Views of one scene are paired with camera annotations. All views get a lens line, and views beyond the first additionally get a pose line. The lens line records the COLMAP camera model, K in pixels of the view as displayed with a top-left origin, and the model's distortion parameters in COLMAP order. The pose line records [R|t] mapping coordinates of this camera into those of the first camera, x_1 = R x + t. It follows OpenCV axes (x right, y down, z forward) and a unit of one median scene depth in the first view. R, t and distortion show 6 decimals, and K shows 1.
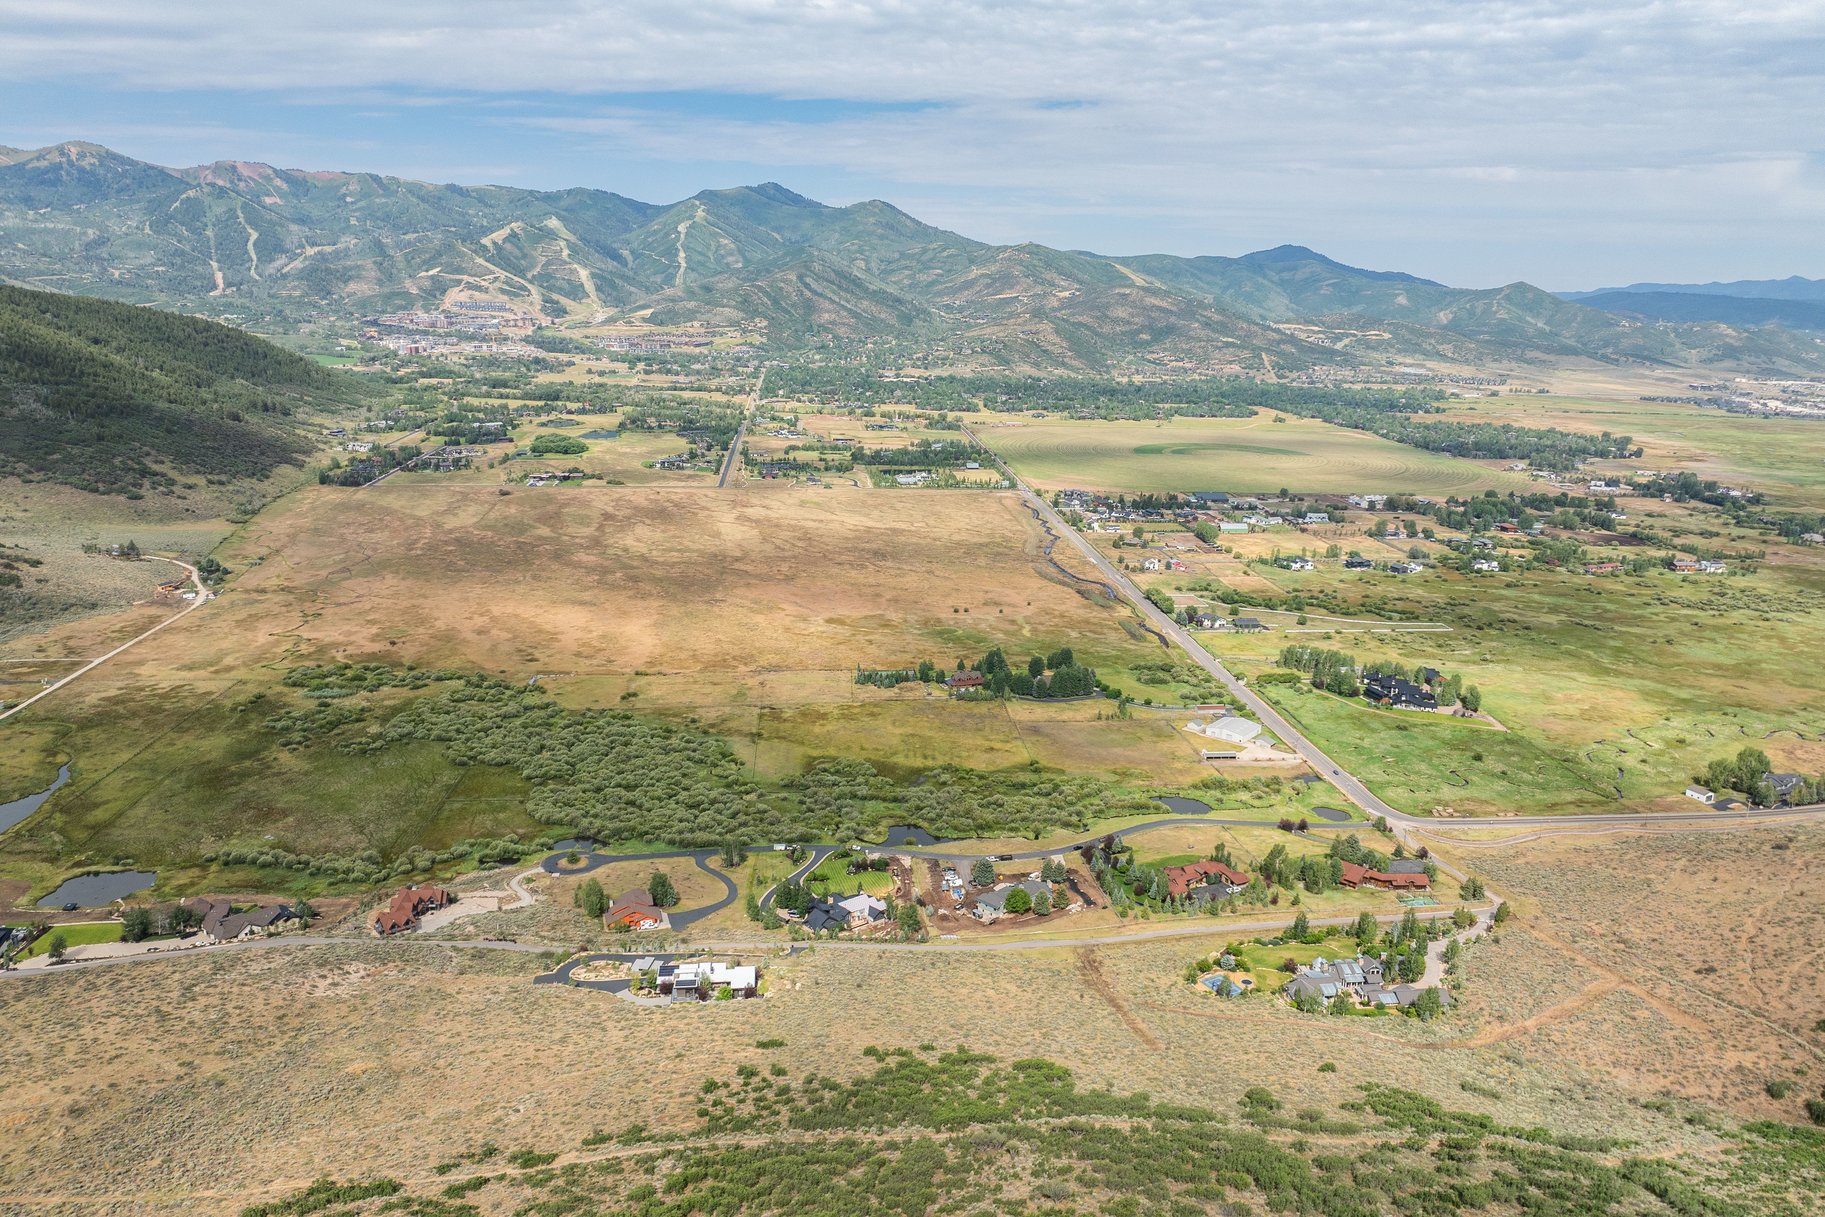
lens RADIAL K [[1286.8, 0, 921.4], [0, 1286.8, 592.1], [0, 0, 1]] dist [-0.045615, 0.013341]
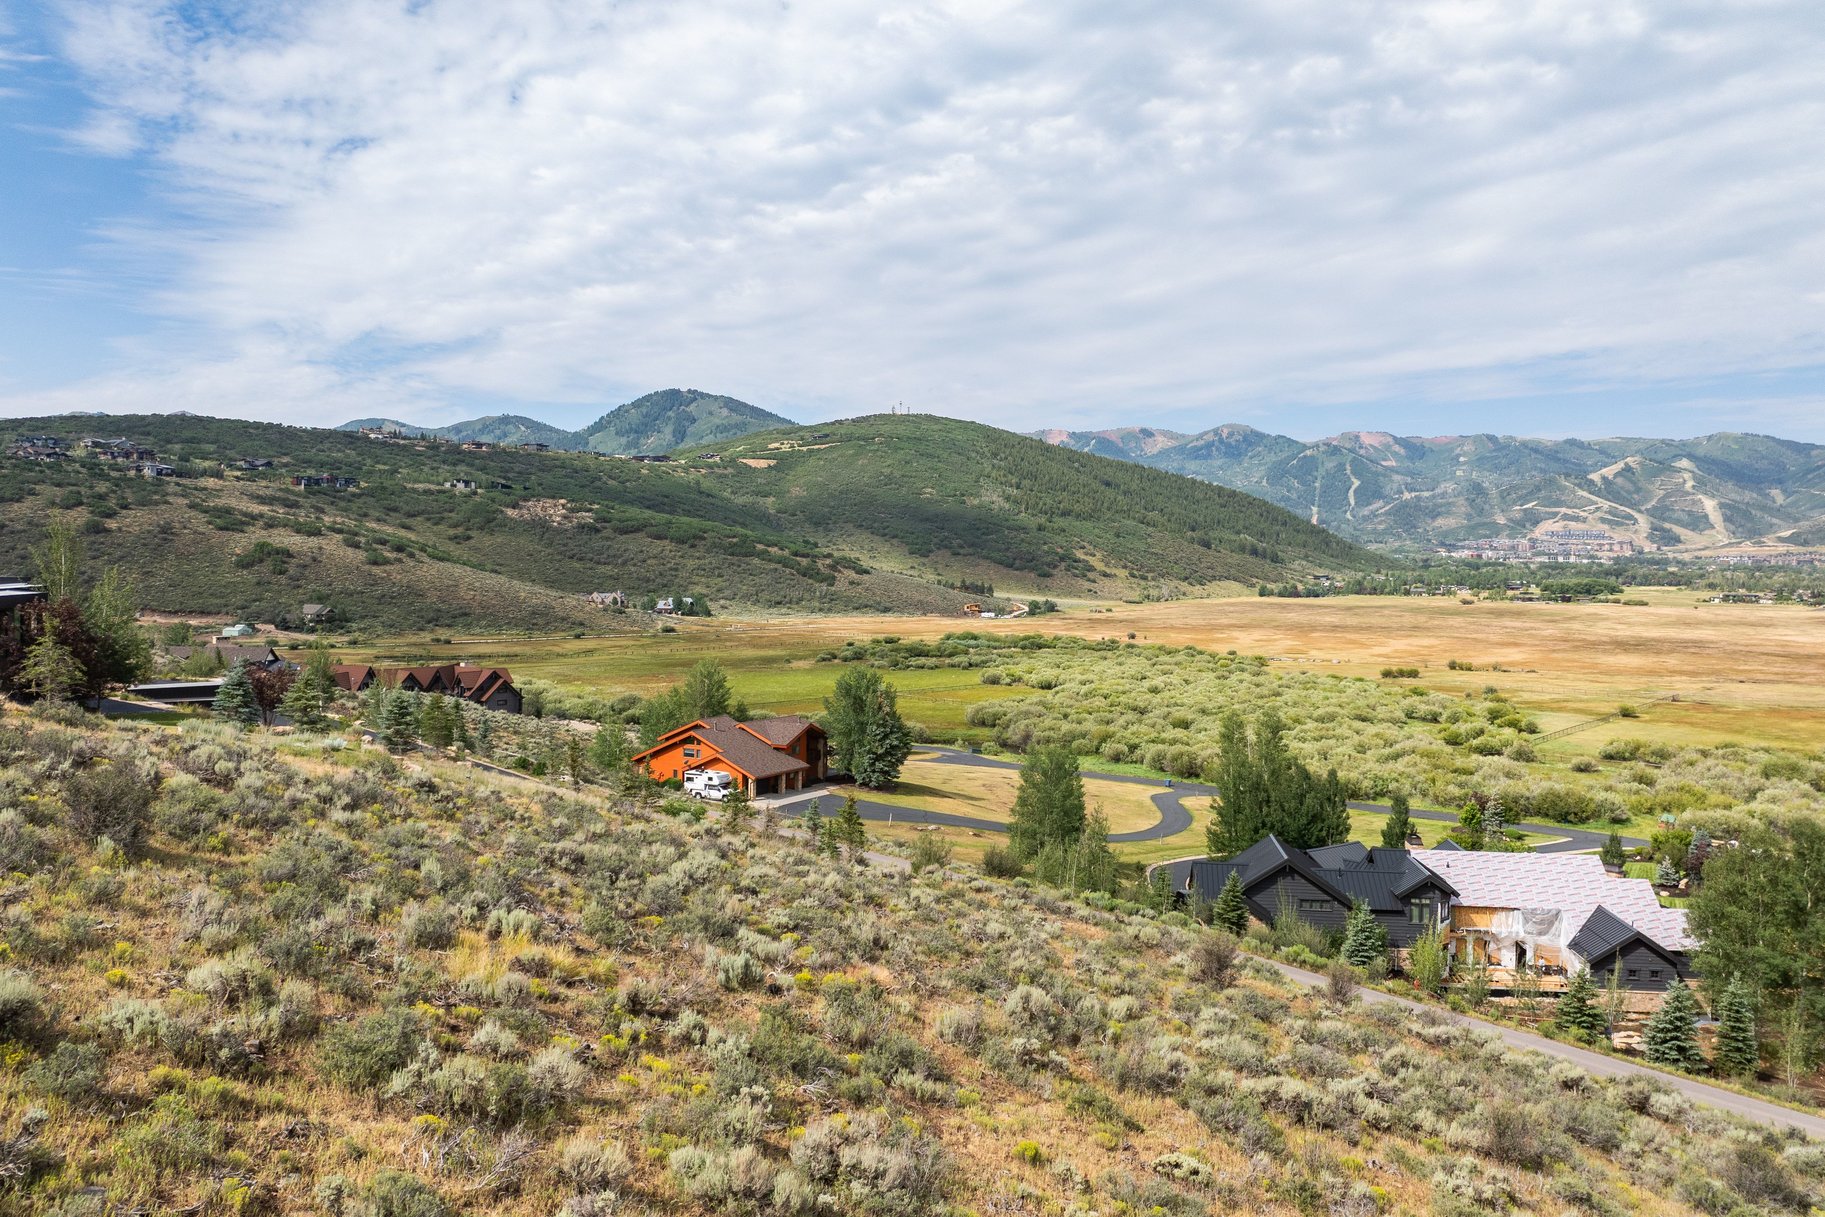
lens RADIAL K [[1286.8, 0, 917.1], [0, 1286.8, 593.8], [0, 0, 1]] dist [-0.045615, 0.013341]
pose [[0.674035, 0.000369, -0.738699, 0.003056], [-0.166763, 0.974261, -0.151678, 0.029003], [0.719629, 0.225424, 0.656748, 0.095608]]
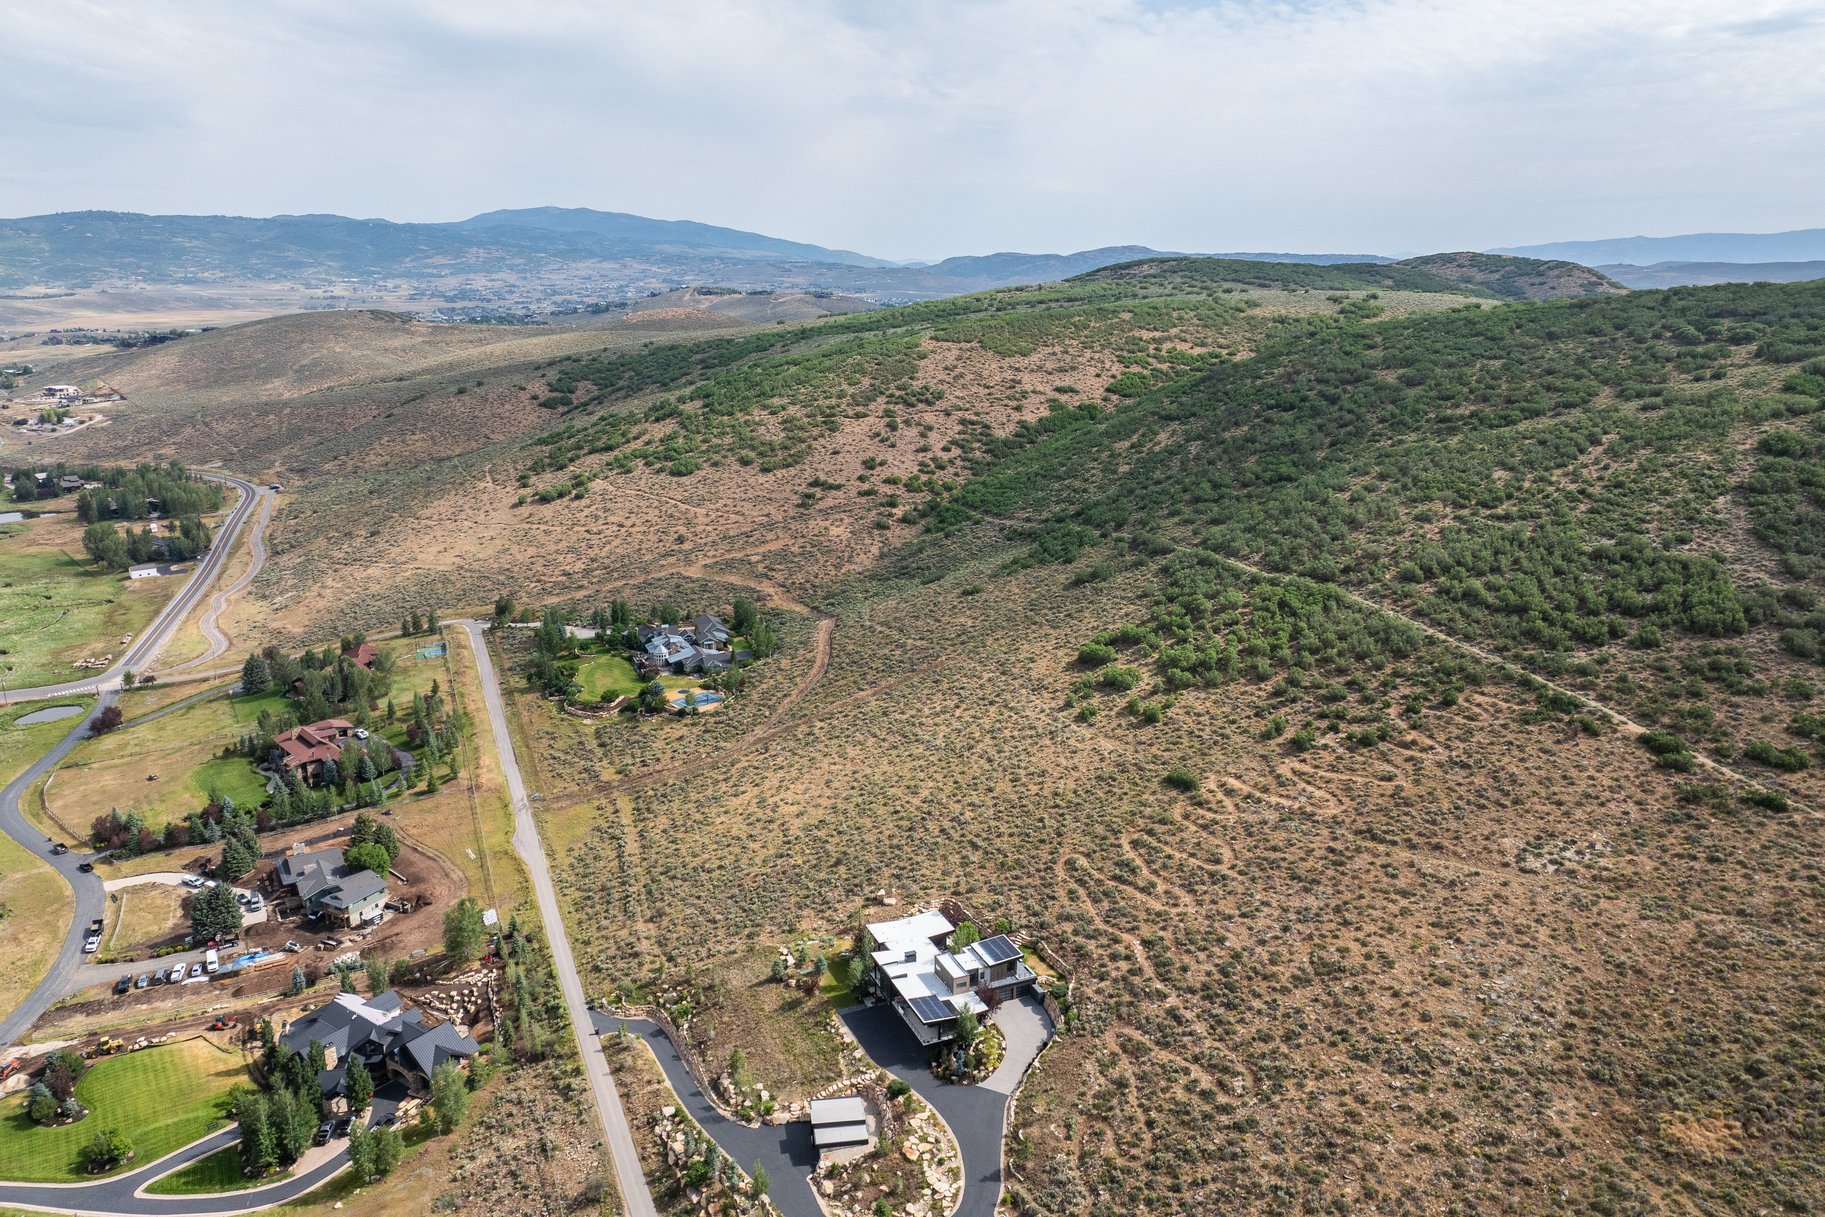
lens RADIAL K [[1286.8, 0, 907.2], [0, 1286.8, 601.6], [0, 0, 1]] dist [-0.045615, 0.013341]
pose [[-0.273198, -0.258126, 0.926679, -0.057561], [0.209652, 0.924192, 0.319242, 0.000409], [-0.938834, 0.281496, -0.198371, 0.102576]]
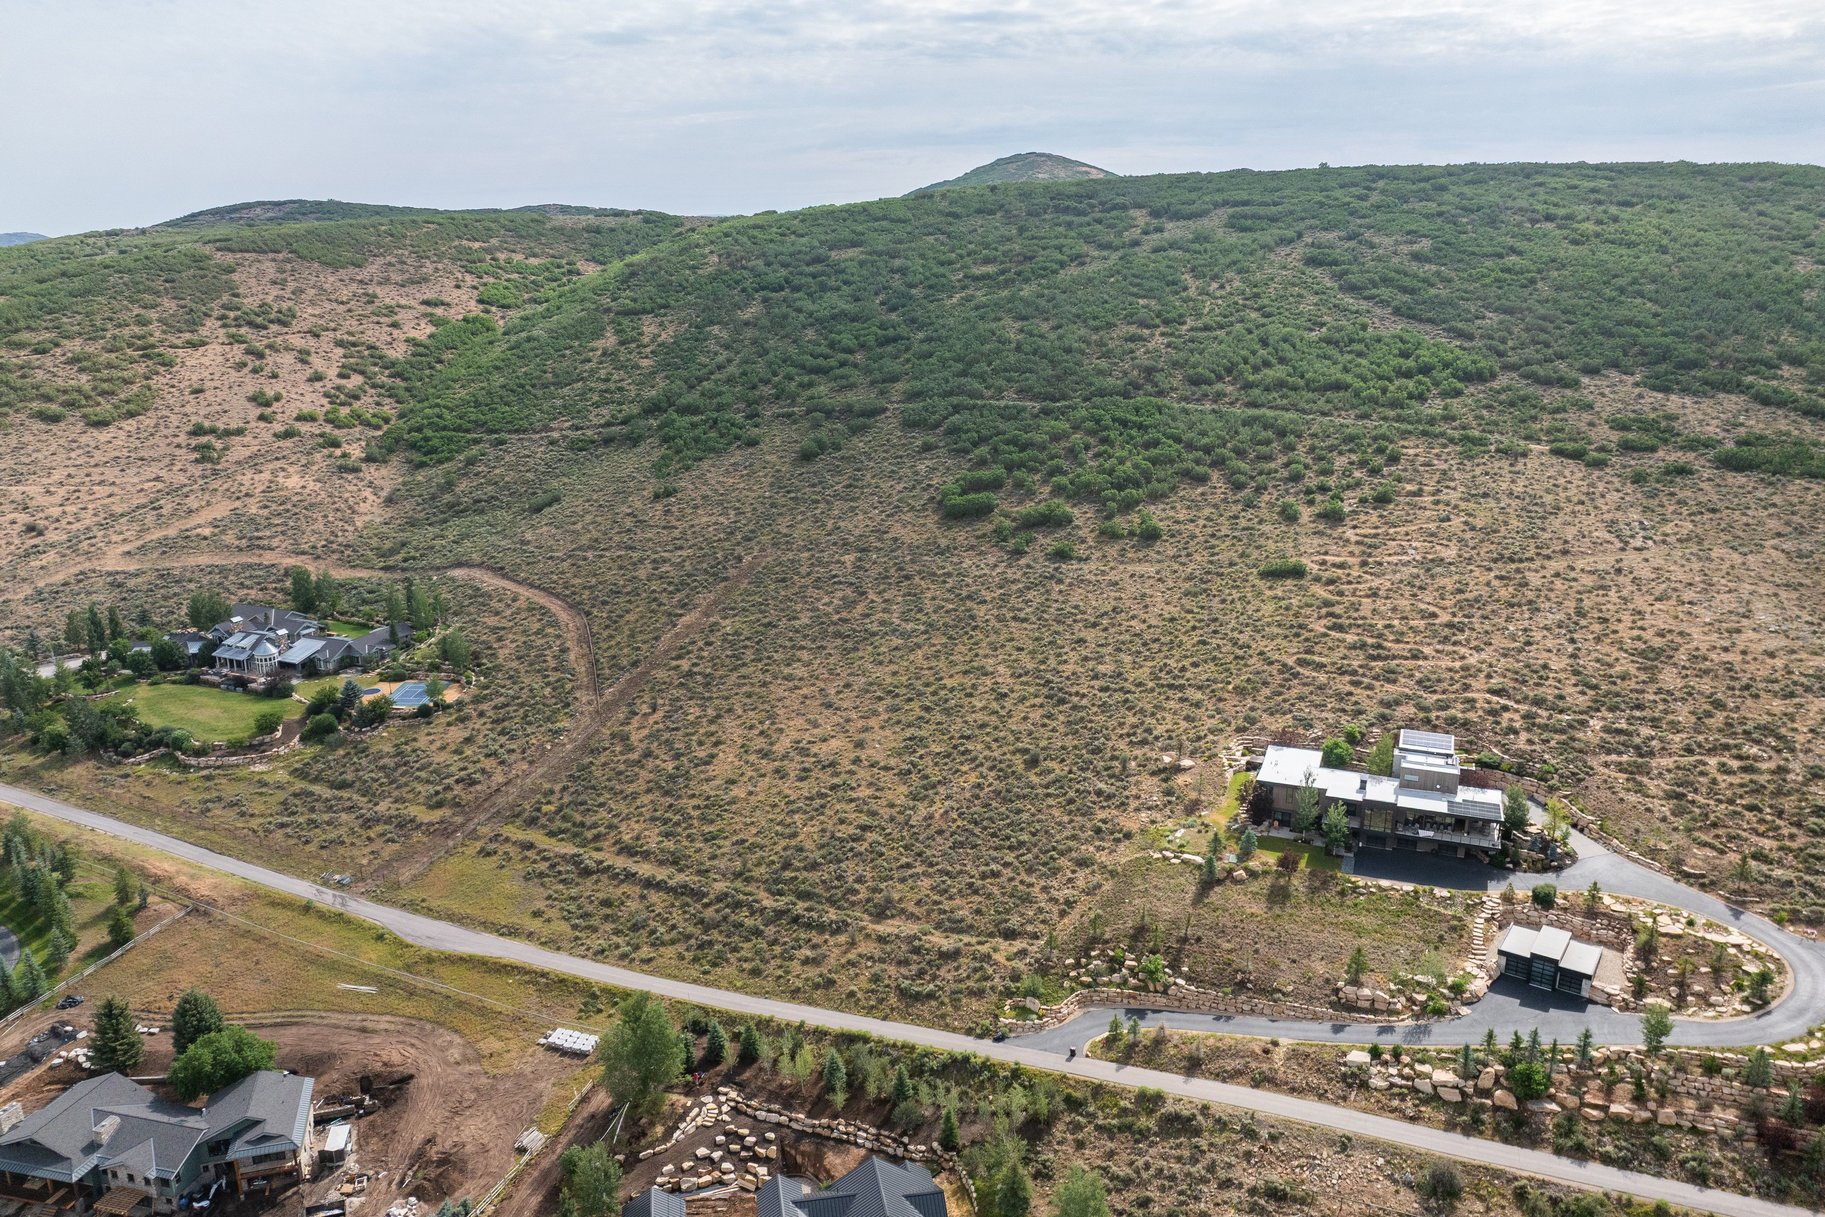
lens RADIAL K [[1286.8, 0, 921.1], [0, 1286.8, 603.7], [0, 0, 1]] dist [-0.045615, 0.013341]
pose [[-0.873939, -0.138649, 0.465839, -0.021629], [0.099861, 0.886778, 0.451279, 0.003948], [-0.475665, 0.440910, -0.761144, 0.131449]]
